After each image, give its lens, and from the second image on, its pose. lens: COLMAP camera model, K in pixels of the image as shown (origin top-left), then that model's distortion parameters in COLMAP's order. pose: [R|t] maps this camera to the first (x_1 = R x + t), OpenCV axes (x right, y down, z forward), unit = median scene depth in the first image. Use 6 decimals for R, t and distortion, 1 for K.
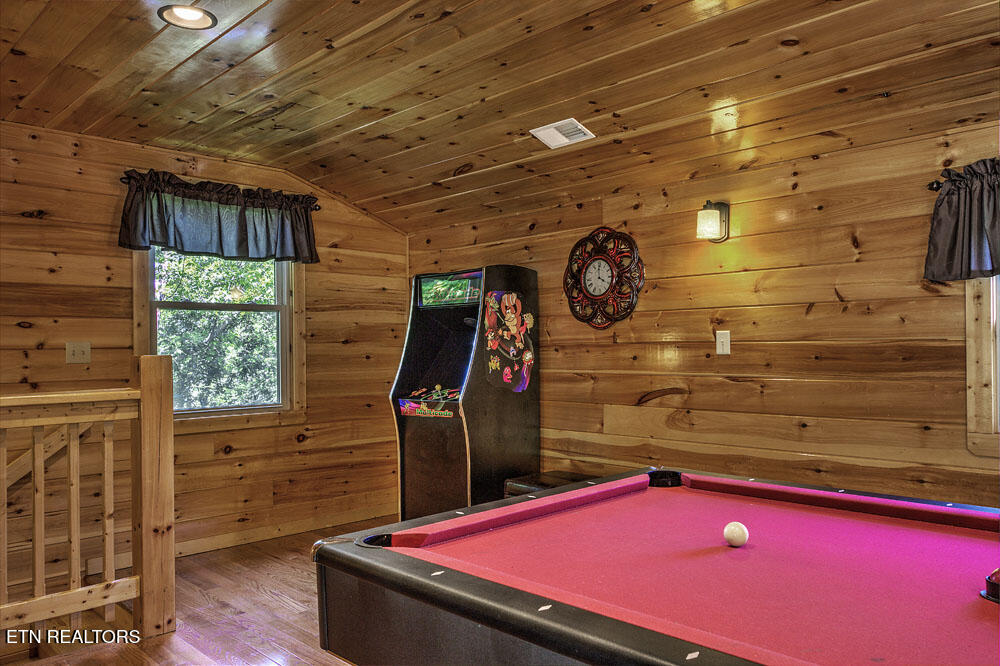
lens RADIAL K [[744.8, 0, 518.5], [0, 744.8, 346.6], [0, 0, 1]] dist [-0.002506, 0.003582]
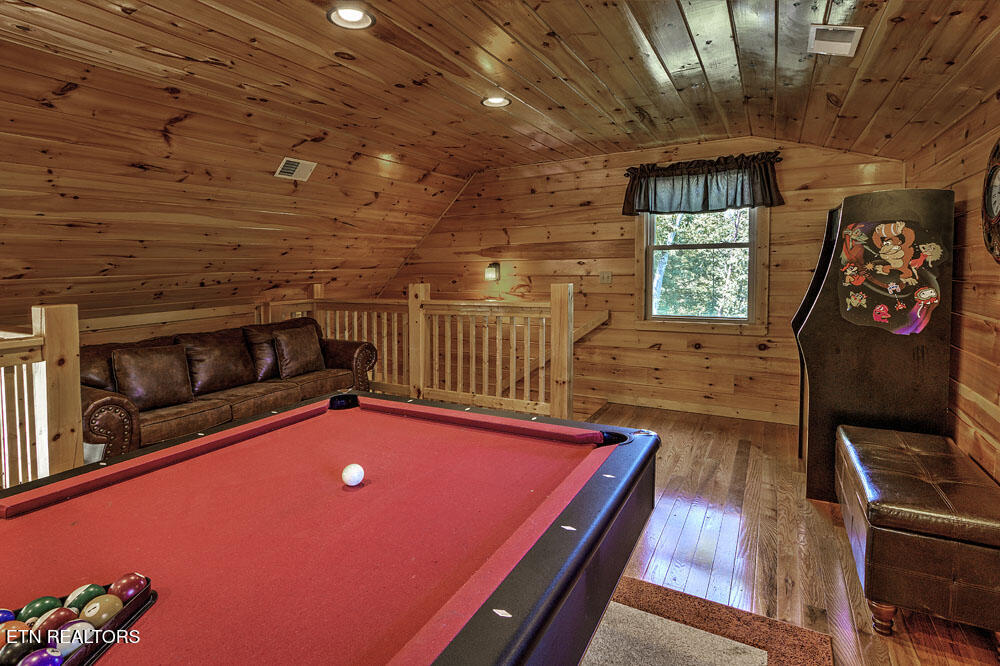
lens RADIAL K [[480.5, 0, 492.0], [0, 480.5, 284.7], [0, 0, 1]] dist [-0.016071, 0.001284]
pose [[0.268726, 0.041949, -0.962303, 0.414692], [0.011939, 0.998829, 0.046875, -0.030111], [0.963143, -0.024085, 0.267911, 0.395912]]
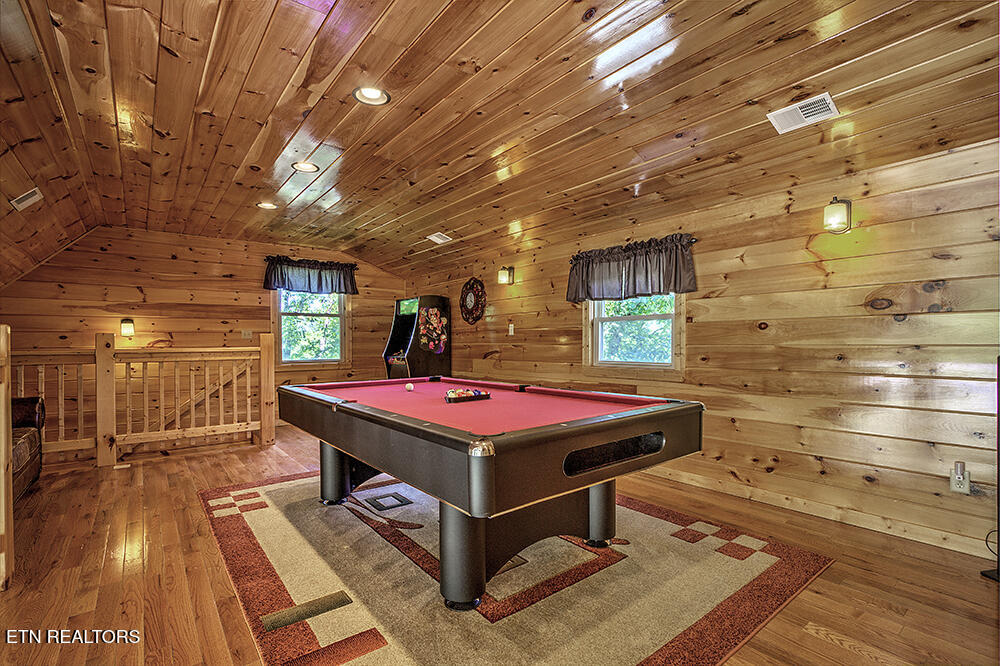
lens RADIAL K [[459.4, 0, 499.3], [0, 459.4, 345.2], [0, 0, 1]] dist [-0.015959, 0.001803]
pose [[0.993885, 0.005059, -0.110309, 0.335044], [-0.004060, 0.999949, 0.009282, 0.024367], [0.110350, -0.008777, 0.993854, -0.322724]]
